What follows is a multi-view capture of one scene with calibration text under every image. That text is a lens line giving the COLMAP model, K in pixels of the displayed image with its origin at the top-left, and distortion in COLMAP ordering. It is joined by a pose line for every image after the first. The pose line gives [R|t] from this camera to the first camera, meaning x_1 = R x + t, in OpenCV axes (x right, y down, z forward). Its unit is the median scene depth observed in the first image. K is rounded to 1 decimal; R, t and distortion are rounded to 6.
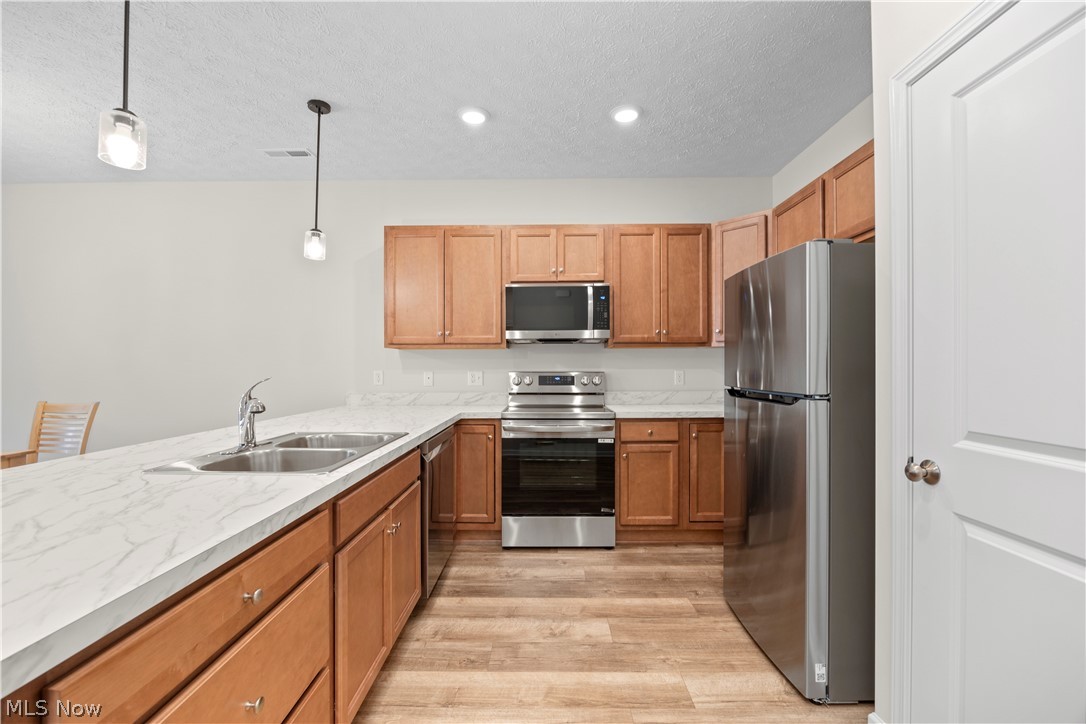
lens RADIAL K [[454.3, 0, 541.5], [0, 454.3, 368.7], [0, 0, 1]] dist [-0.014436, 0.000093]
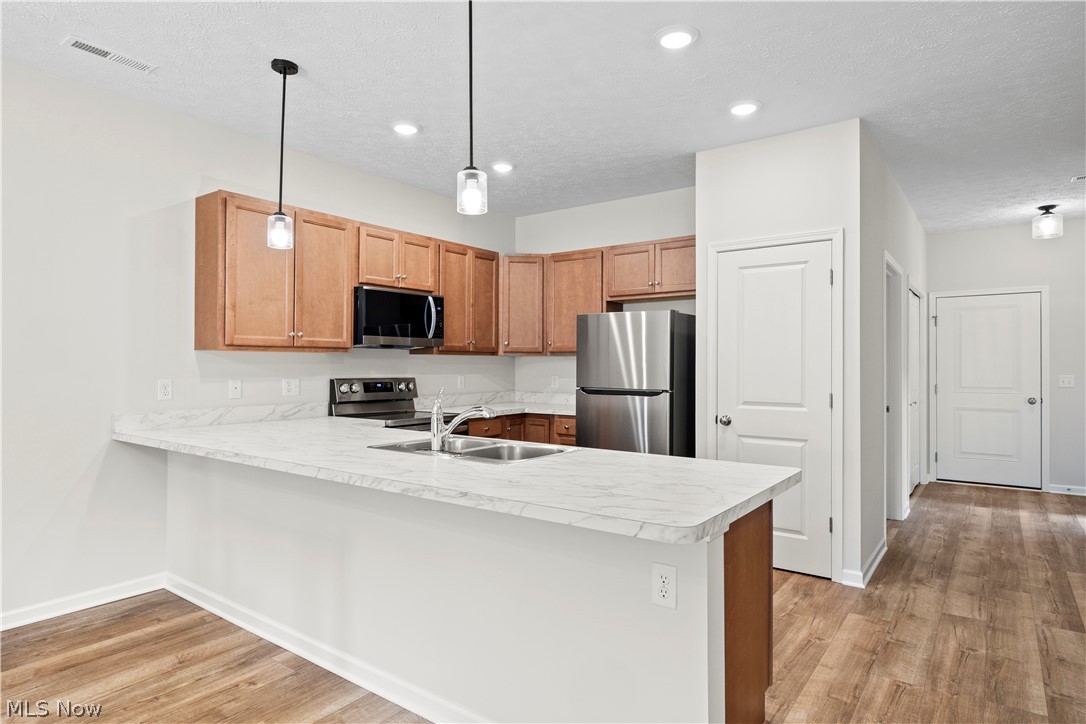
lens RADIAL K [[613.6, 0, 543.7], [0, 613.6, 366.4], [0, 0, 1]] dist [0.001607, -0.000009]
pose [[0.583564, 0.003389, 0.812060, -0.957104], [-0.003091, 0.999993, -0.001952, -0.019269], [-0.812062, -0.001371, 0.583570, -0.045438]]
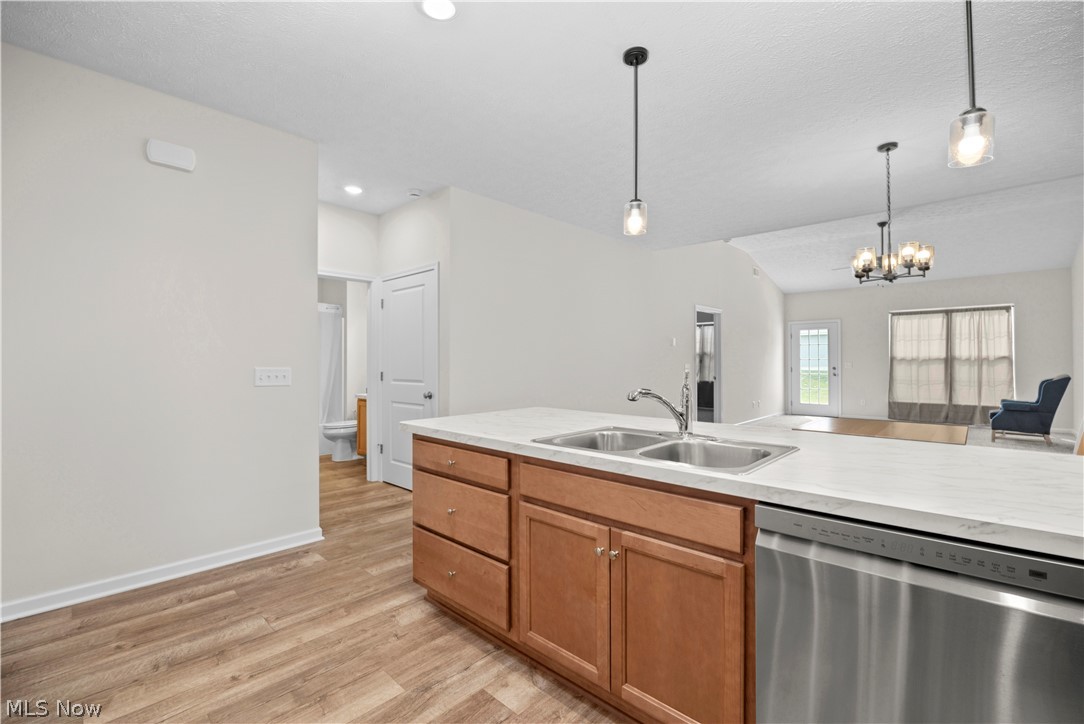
lens RADIAL K [[470.7, 0, 542.4], [0, 470.7, 357.8], [0, 0, 1]] dist [-0.016494, -0.000153]
pose [[-0.682349, -0.003722, -0.731017, 0.226067], [0.000954, 0.999982, -0.005981, -0.004011], [0.731026, -0.004778, -0.682333, 0.847818]]
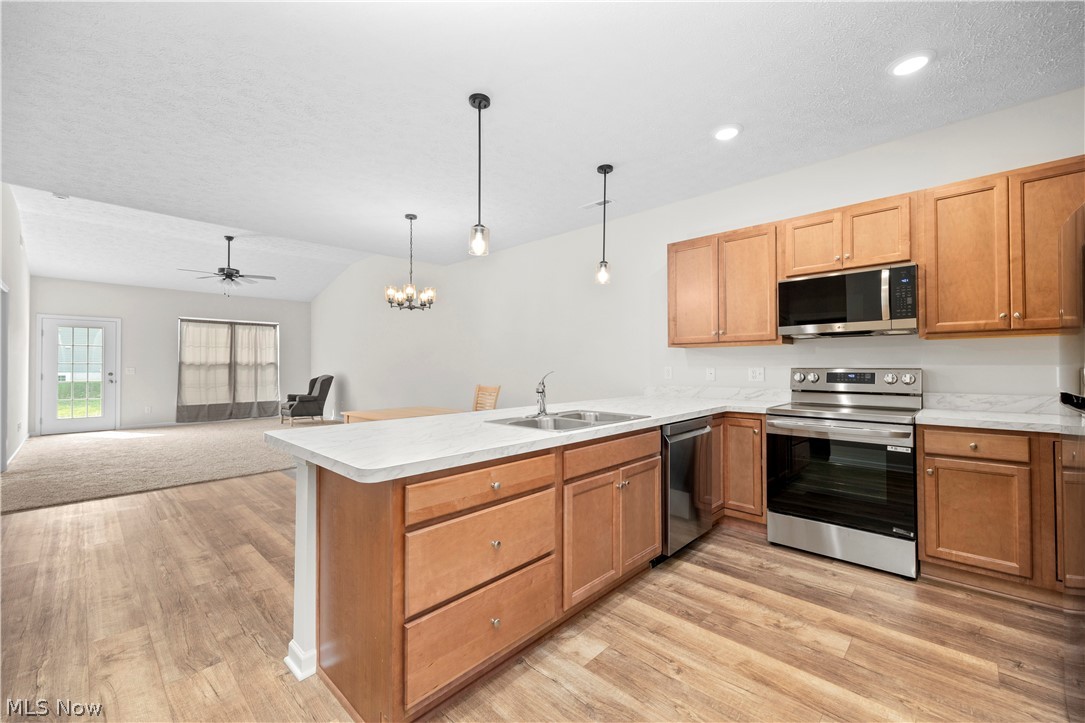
lens RADIAL K [[436.6, 0, 542.5], [0, 436.6, 361.5], [0, 0, 1]] dist [0.002935, -0.000090]
pose [[0.728267, -0.007438, -0.685253, 0.214856], [0.000467, 0.999946, -0.010358, 0.002420], [0.685293, 0.007224, 0.728231, -0.055707]]
